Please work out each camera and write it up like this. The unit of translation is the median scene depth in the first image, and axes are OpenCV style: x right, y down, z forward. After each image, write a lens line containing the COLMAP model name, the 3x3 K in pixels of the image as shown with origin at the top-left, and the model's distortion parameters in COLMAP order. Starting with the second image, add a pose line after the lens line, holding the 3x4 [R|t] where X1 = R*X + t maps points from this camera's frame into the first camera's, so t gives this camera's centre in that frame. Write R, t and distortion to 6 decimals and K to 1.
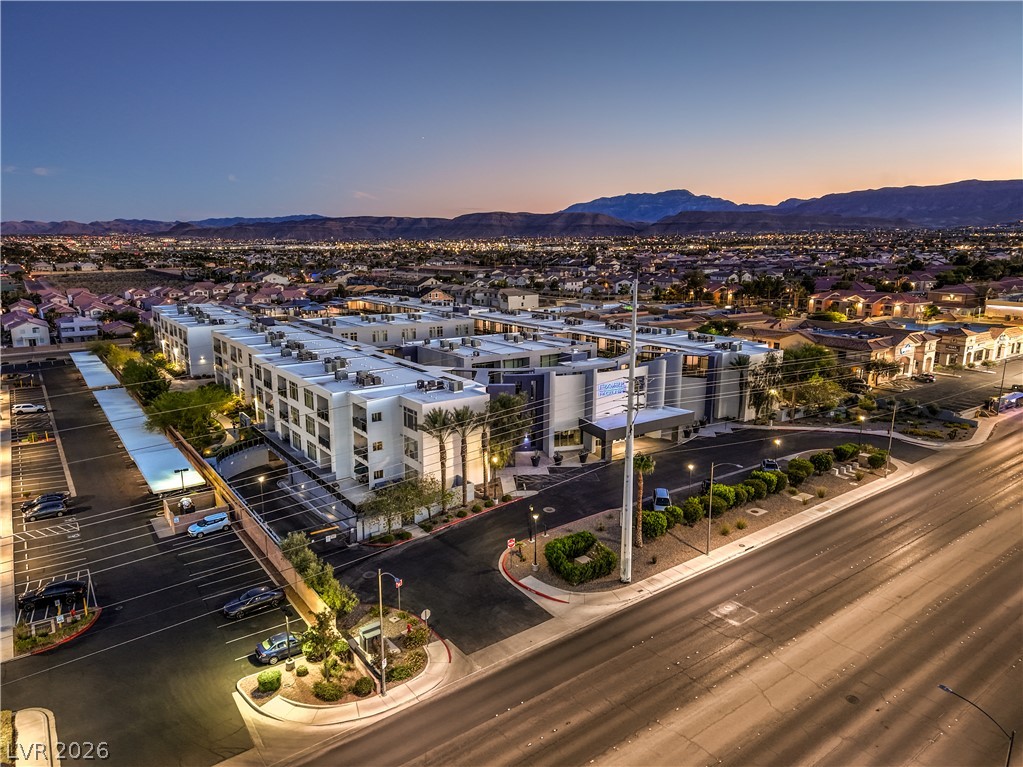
lens RADIAL K [[693.9, 0, 510.4], [0, 693.9, 383.6], [0, 0, 1]] dist [0.013574, -0.006329]
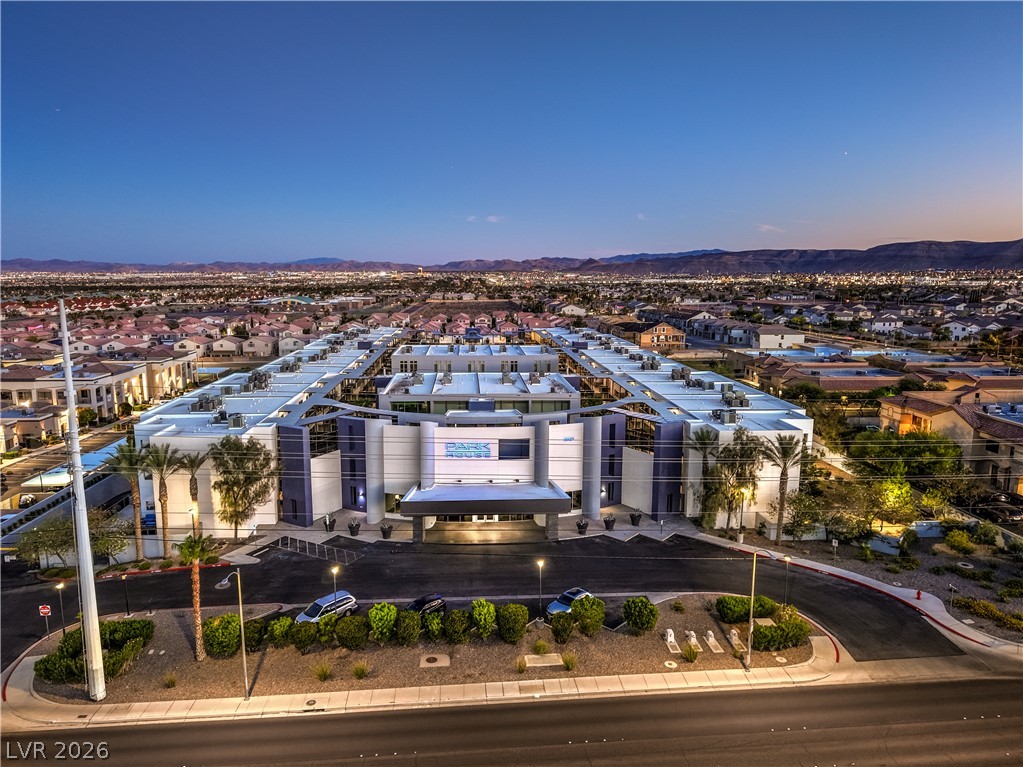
lens RADIAL K [[693.9, 0, 511.9], [0, 693.9, 382.2], [0, 0, 1]] dist [0.013574, -0.006329]
pose [[0.843881, 0.080451, -0.530464, 0.524126], [-0.106869, 0.994087, -0.019245, -0.053175], [0.525779, 0.072931, 0.847489, 0.319814]]
